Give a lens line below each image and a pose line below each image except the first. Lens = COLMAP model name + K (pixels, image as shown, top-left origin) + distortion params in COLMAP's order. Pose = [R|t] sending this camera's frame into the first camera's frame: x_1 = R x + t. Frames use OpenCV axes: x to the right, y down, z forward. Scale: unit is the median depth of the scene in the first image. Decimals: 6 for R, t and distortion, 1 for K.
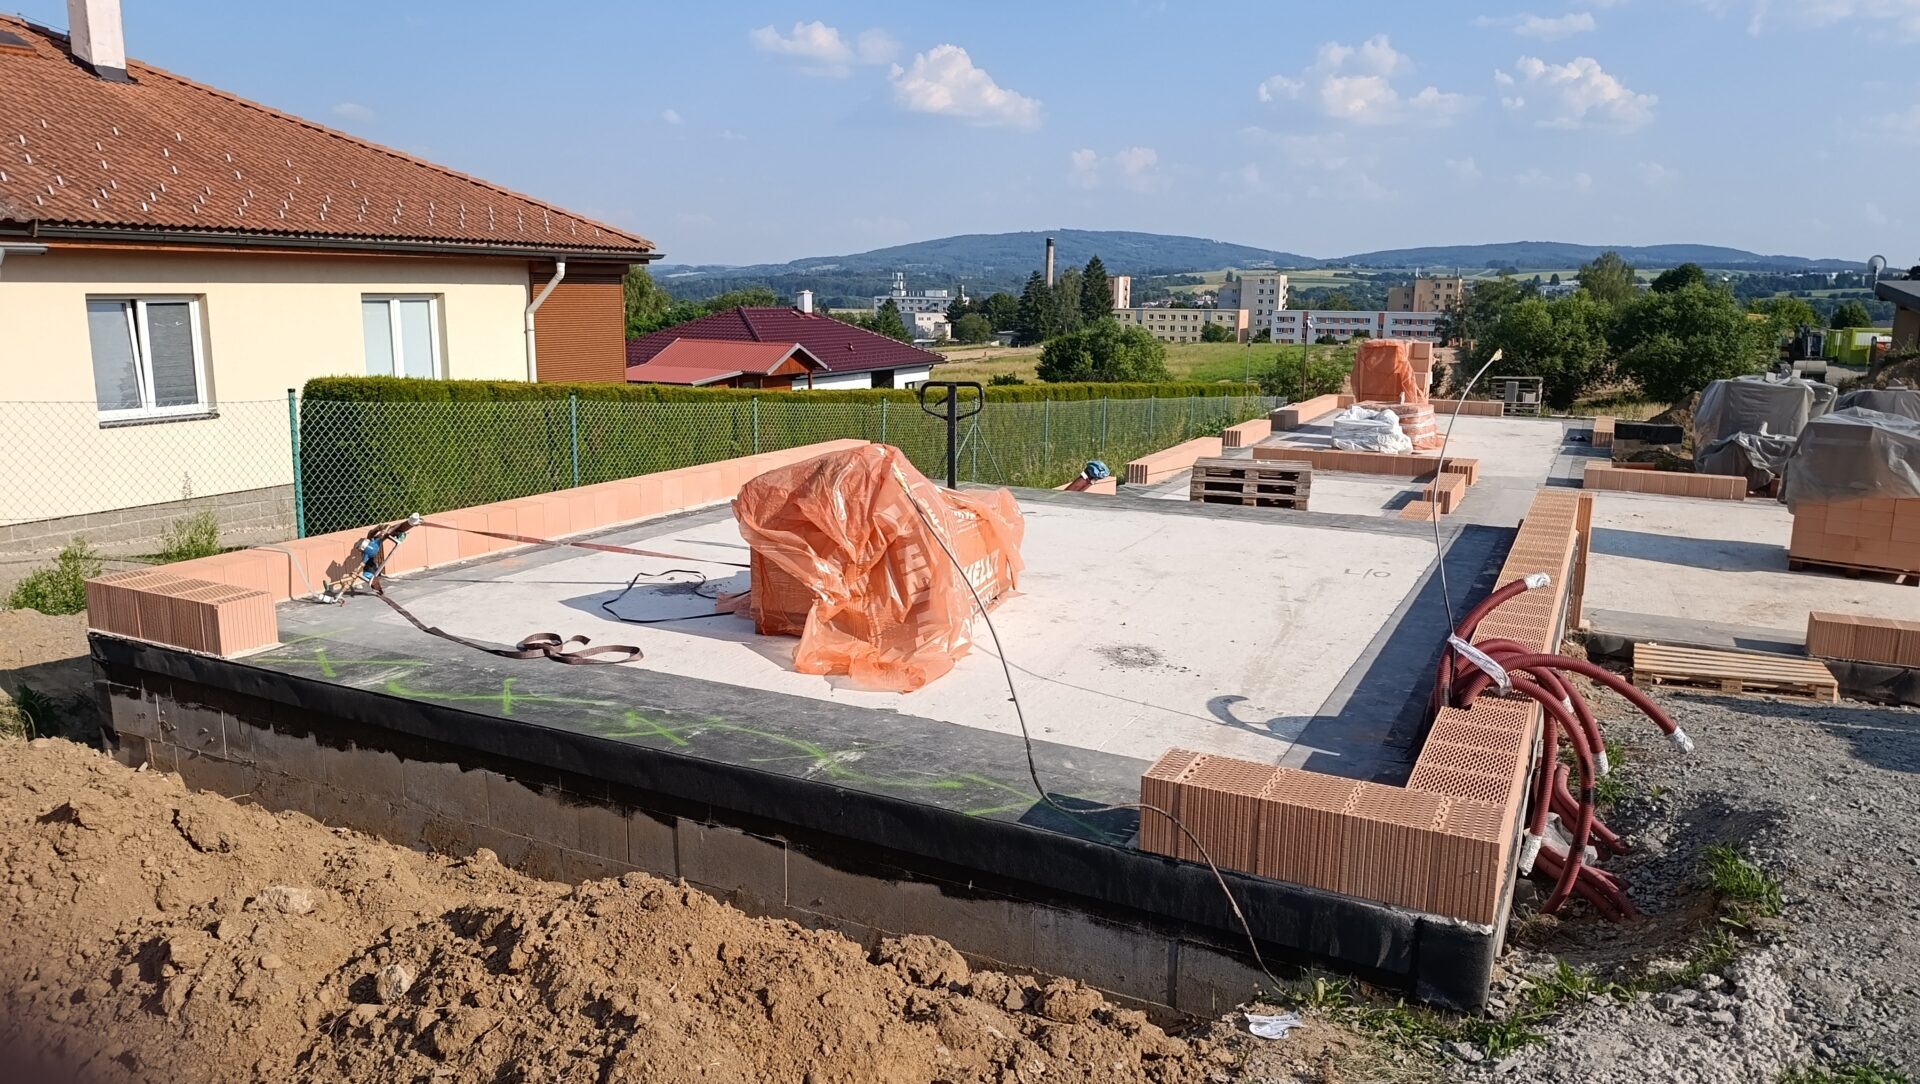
lens RADIAL K [[1311.6, 0, 960.0], [0, 1311.6, 542.0], [0, 0, 1]] dist [0.032100, -0.066054]
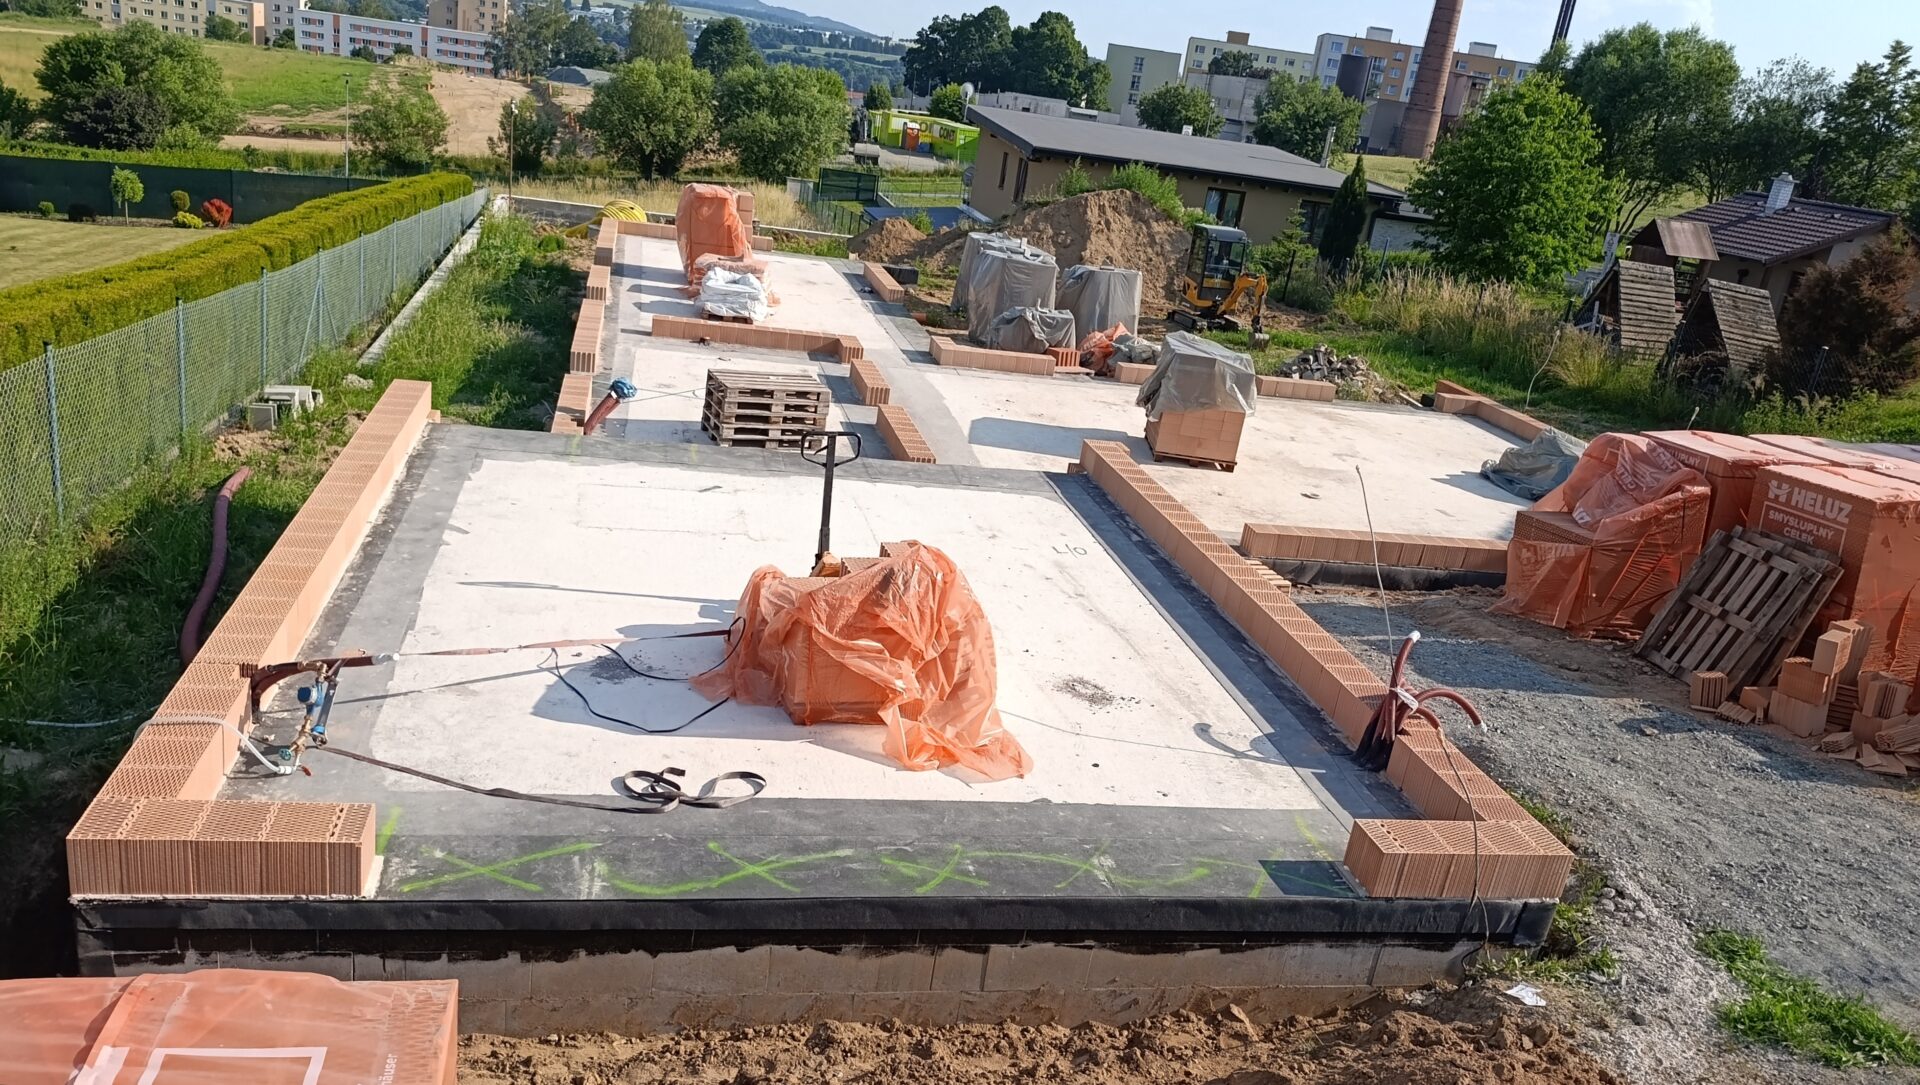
lens RADIAL K [[1354.6, 0, 960.0], [0, 1354.6, 542.5], [0, 0, 1]] dist [0.034679, -0.070056]
pose [[0.774343, -0.111544, 0.622857, -0.062338], [-0.010506, 0.981938, 0.188910, -0.024564], [-0.632678, -0.152825, 0.759185, 0.009414]]
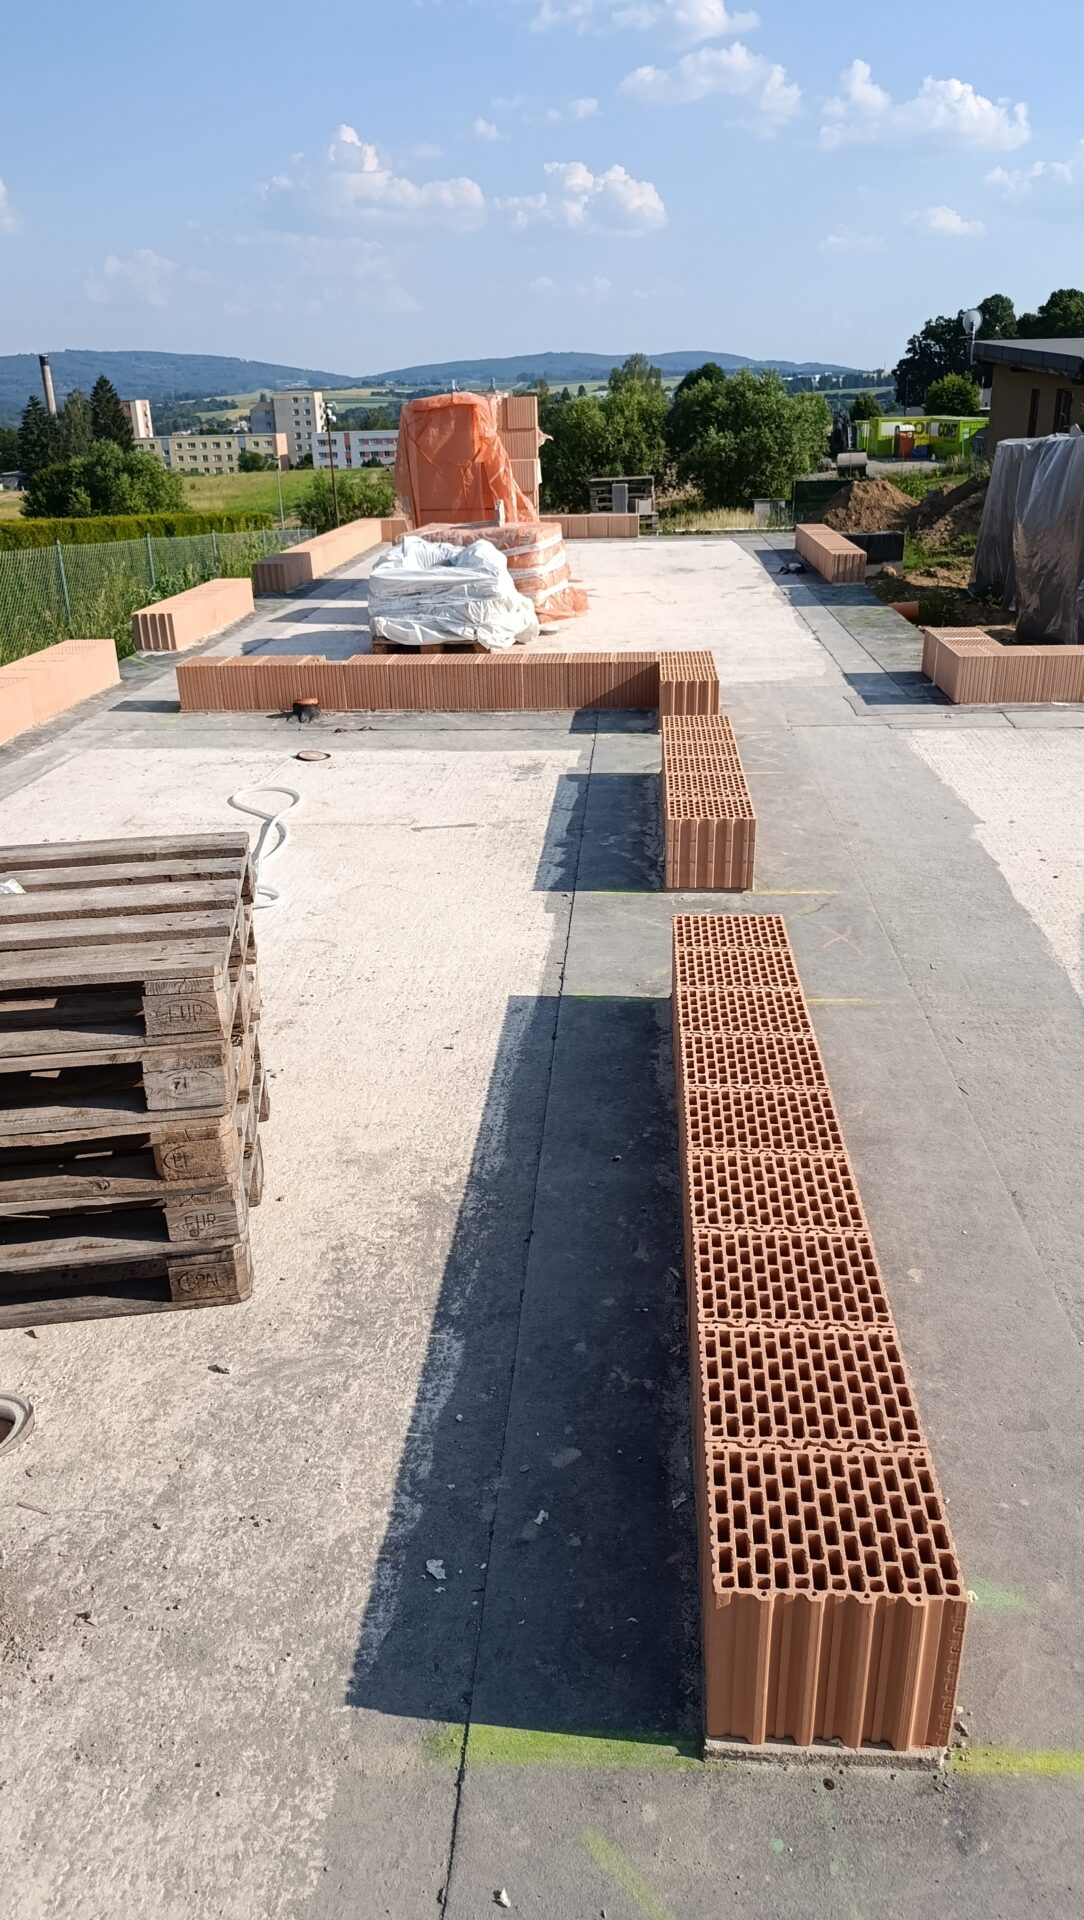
lens RADIAL K [[1300.7, 0, 546.3], [0, 1300.7, 958.1], [0, 0, 1]] dist [0.053247, -0.108416]
pose [[0.923025, -0.180610, 0.339712, 0.042699], [0.108289, 0.969228, 0.221067, -0.014819], [-0.369186, -0.167264, 0.914180, 0.141909]]
